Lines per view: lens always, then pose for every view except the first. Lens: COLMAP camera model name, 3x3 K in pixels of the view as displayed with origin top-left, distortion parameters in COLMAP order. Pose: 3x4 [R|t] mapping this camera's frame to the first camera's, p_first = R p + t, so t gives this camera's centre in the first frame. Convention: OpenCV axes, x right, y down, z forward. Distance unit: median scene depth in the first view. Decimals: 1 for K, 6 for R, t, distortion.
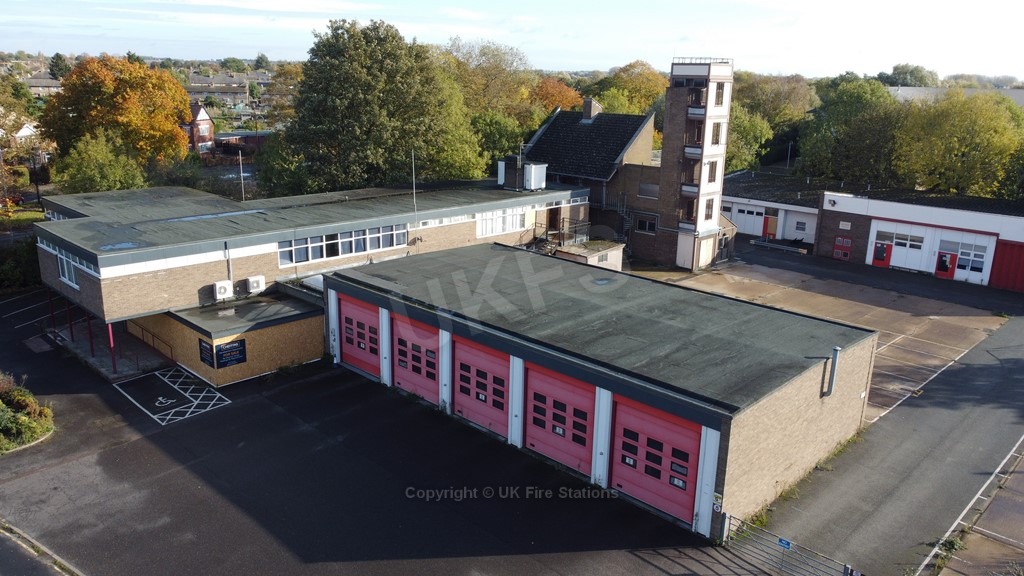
lens RADIAL K [[773.6, 0, 512.0], [0, 773.6, 288.0], [0, 0, 1]] dist [0.010241, -0.014621]
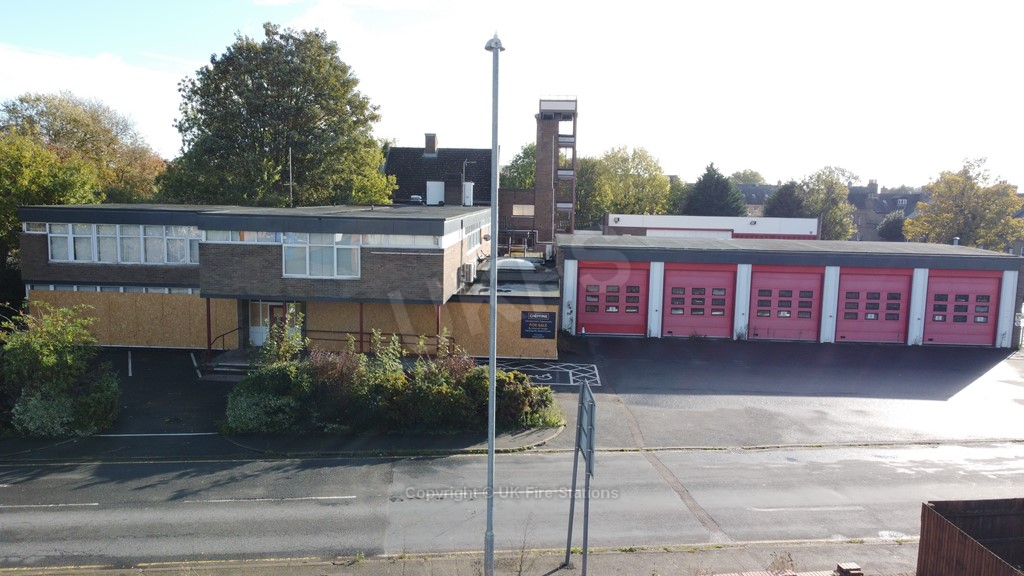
lens RADIAL K [[773.6, 0, 512.0], [0, 773.6, 288.0], [0, 0, 1]] dist [0.010241, -0.014621]
pose [[0.743037, -0.087412, 0.663517, -0.871981], [0.174879, 0.982347, -0.066422, 0.082444], [-0.645998, 0.165389, 0.745207, 0.285571]]
